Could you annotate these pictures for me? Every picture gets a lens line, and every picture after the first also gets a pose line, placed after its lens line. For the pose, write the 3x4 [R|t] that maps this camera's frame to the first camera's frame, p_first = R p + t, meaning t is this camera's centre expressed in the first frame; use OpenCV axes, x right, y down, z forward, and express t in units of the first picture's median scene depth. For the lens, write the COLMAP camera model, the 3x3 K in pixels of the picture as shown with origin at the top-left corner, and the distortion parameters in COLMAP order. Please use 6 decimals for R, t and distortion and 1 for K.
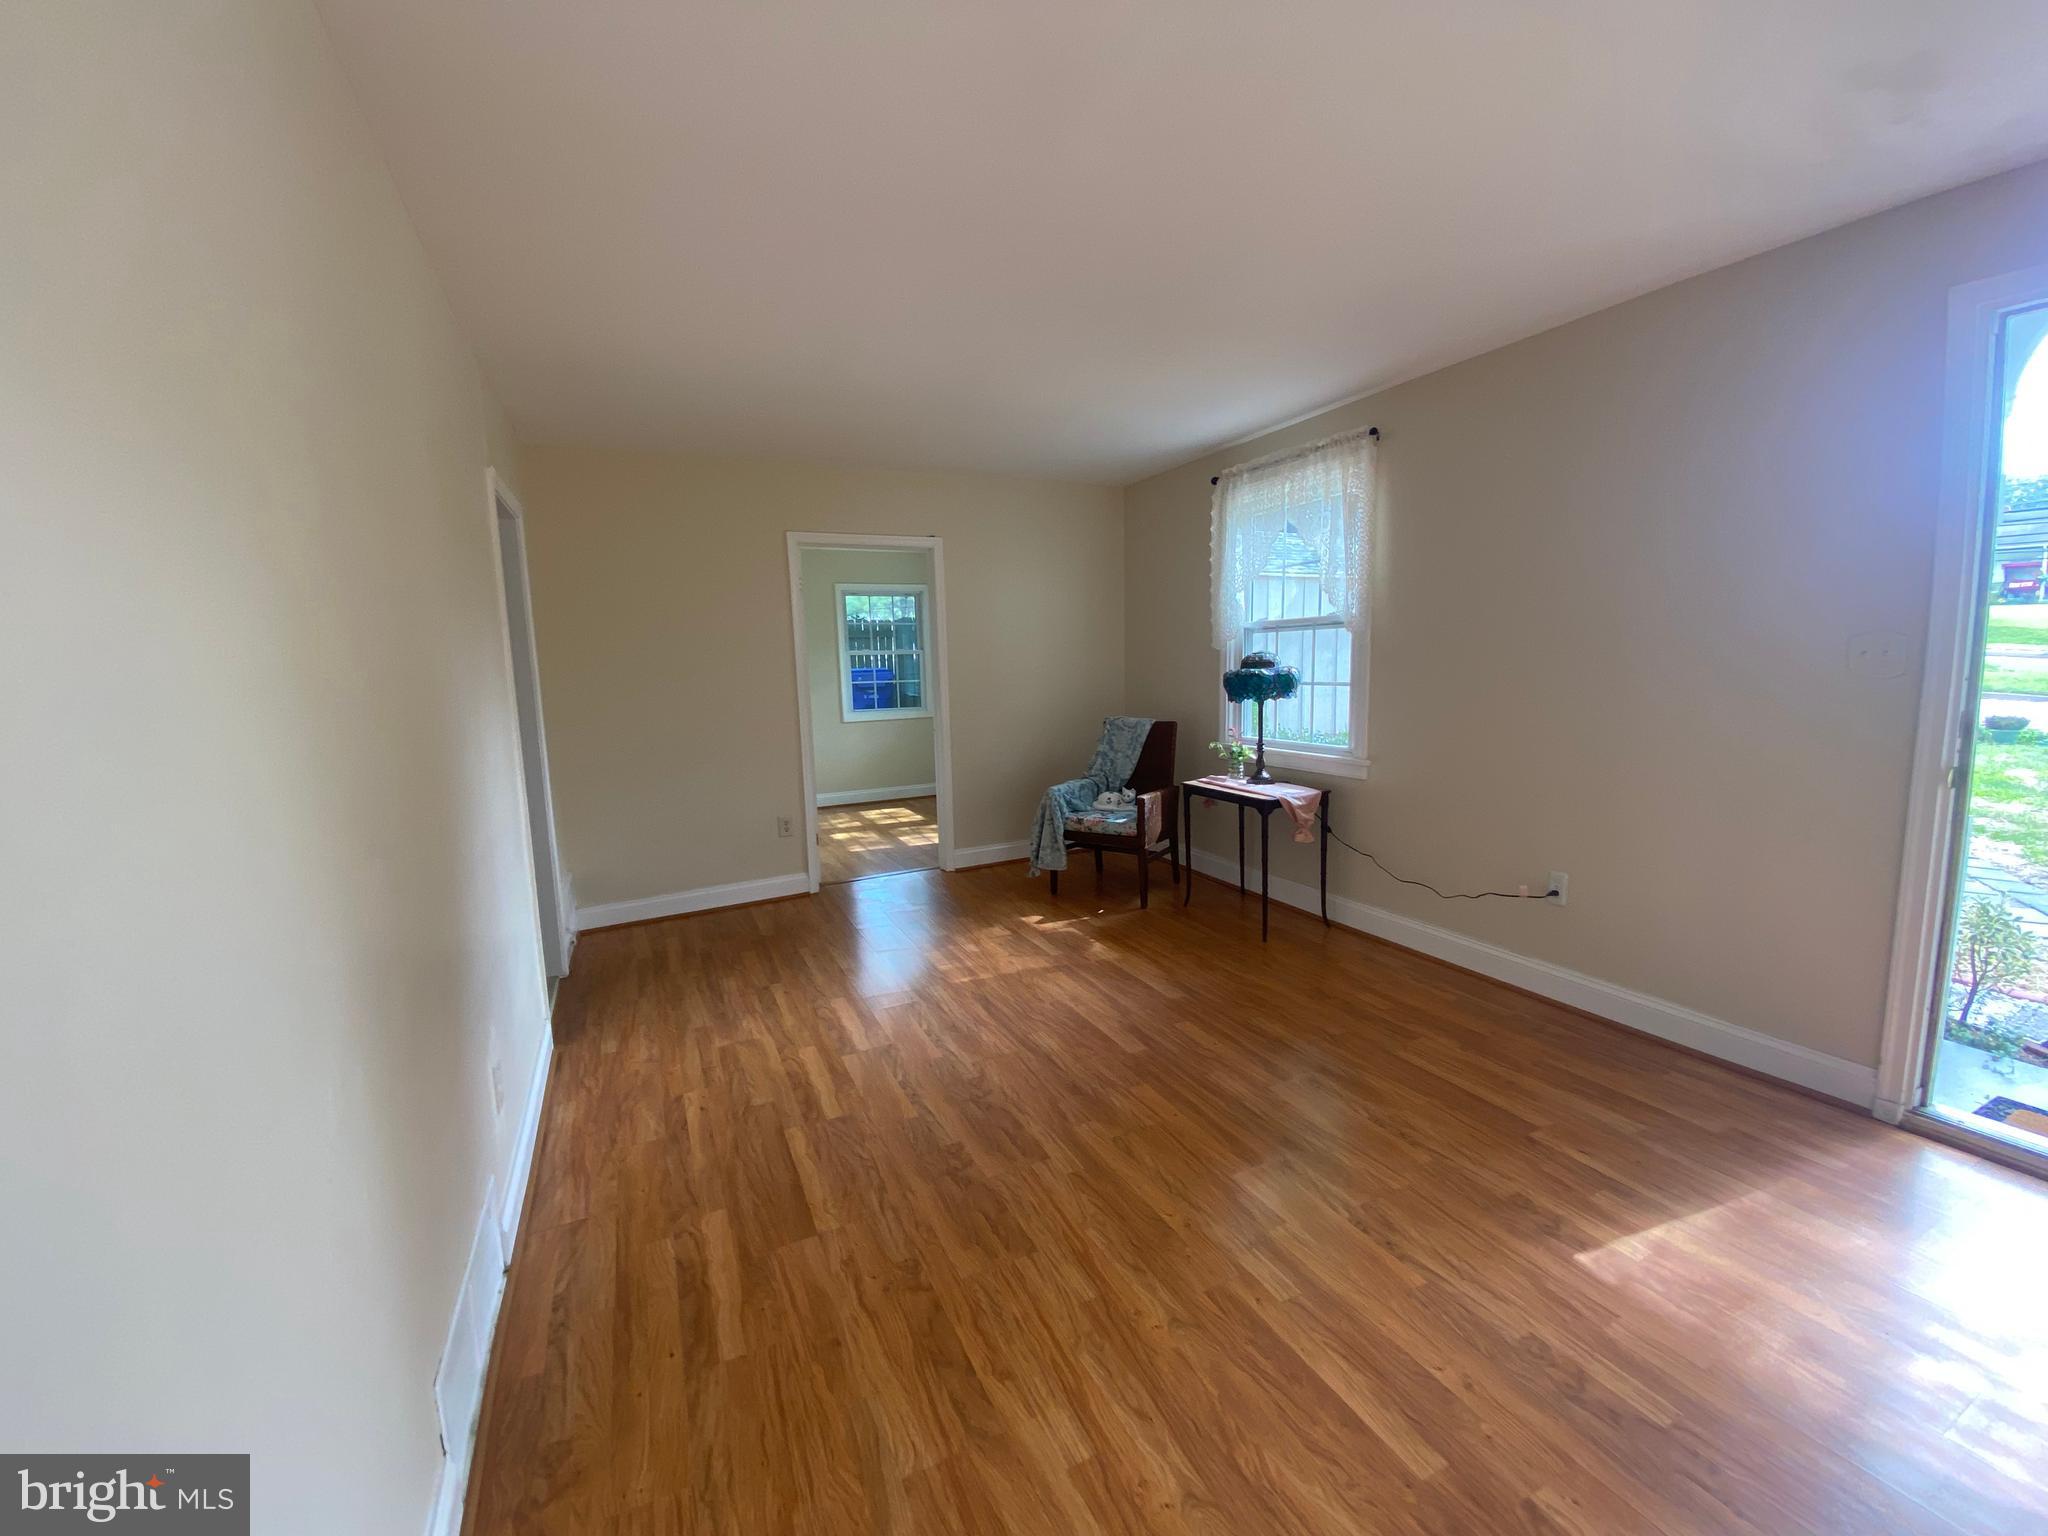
lens RADIAL K [[831.3, 0, 1036.9], [0, 831.3, 768.8], [0, 0, 1]] dist [0.056113, -0.035581]
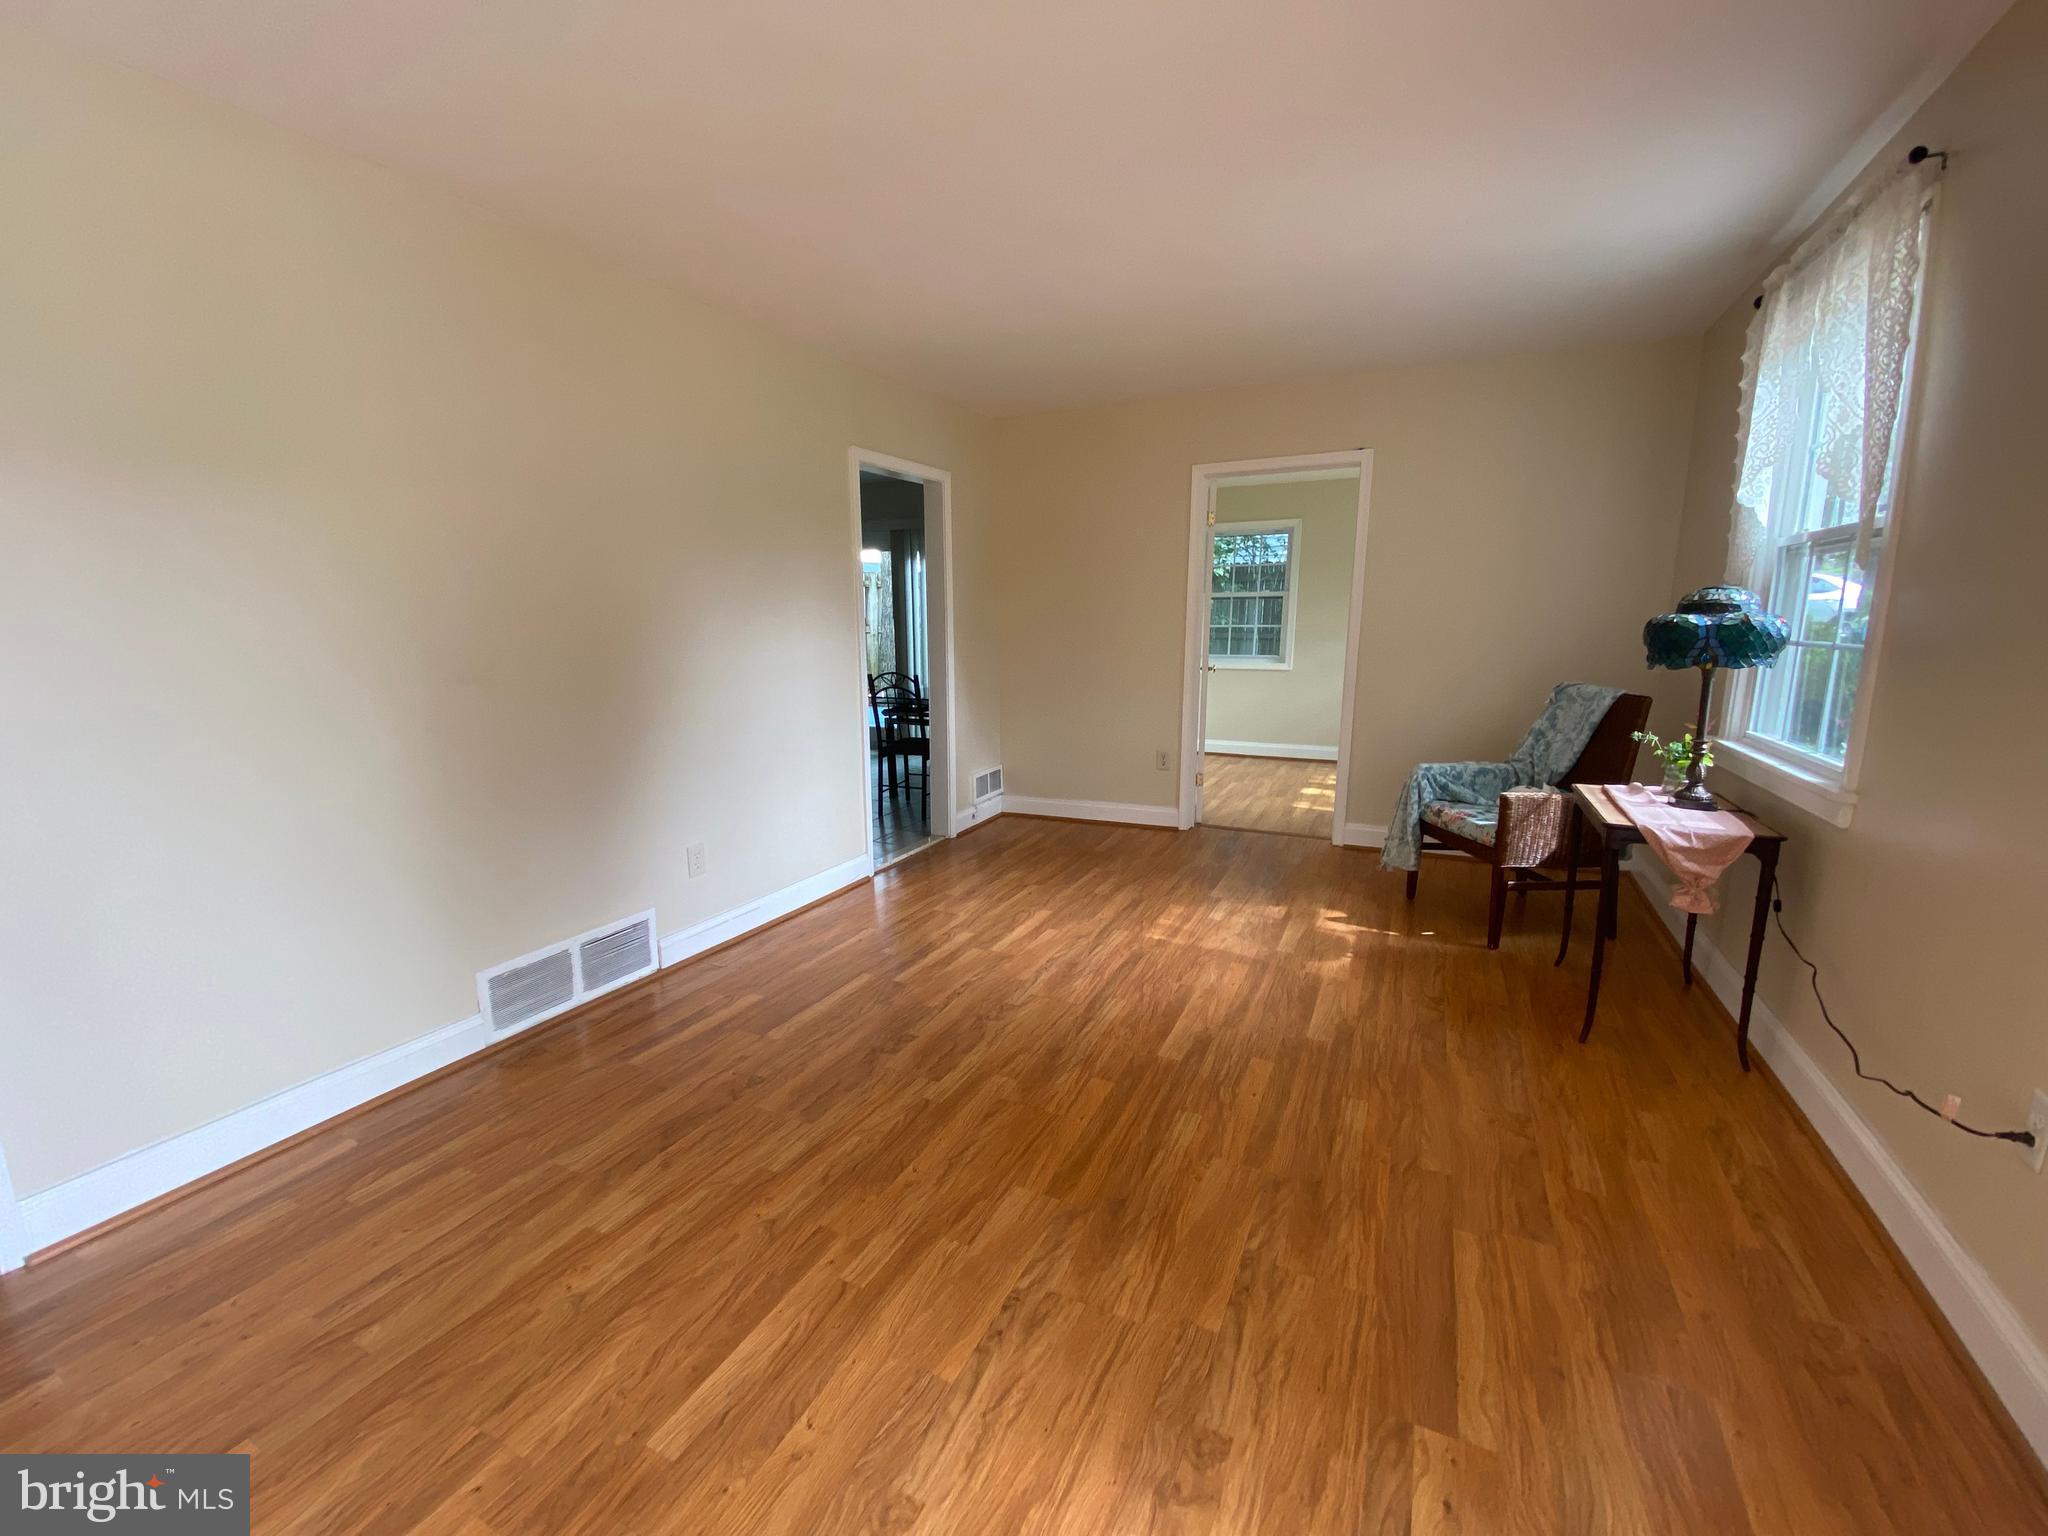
lens RADIAL K [[832.3, 0, 1019.7], [0, 832.3, 763.4], [0, 0, 1]] dist [0.037507, -0.028373]
pose [[0.618042, 0.162326, -0.769204, 0.606371], [-0.122432, 0.986386, 0.109786, -0.029206], [0.776553, 0.026323, 0.629502, 0.331271]]
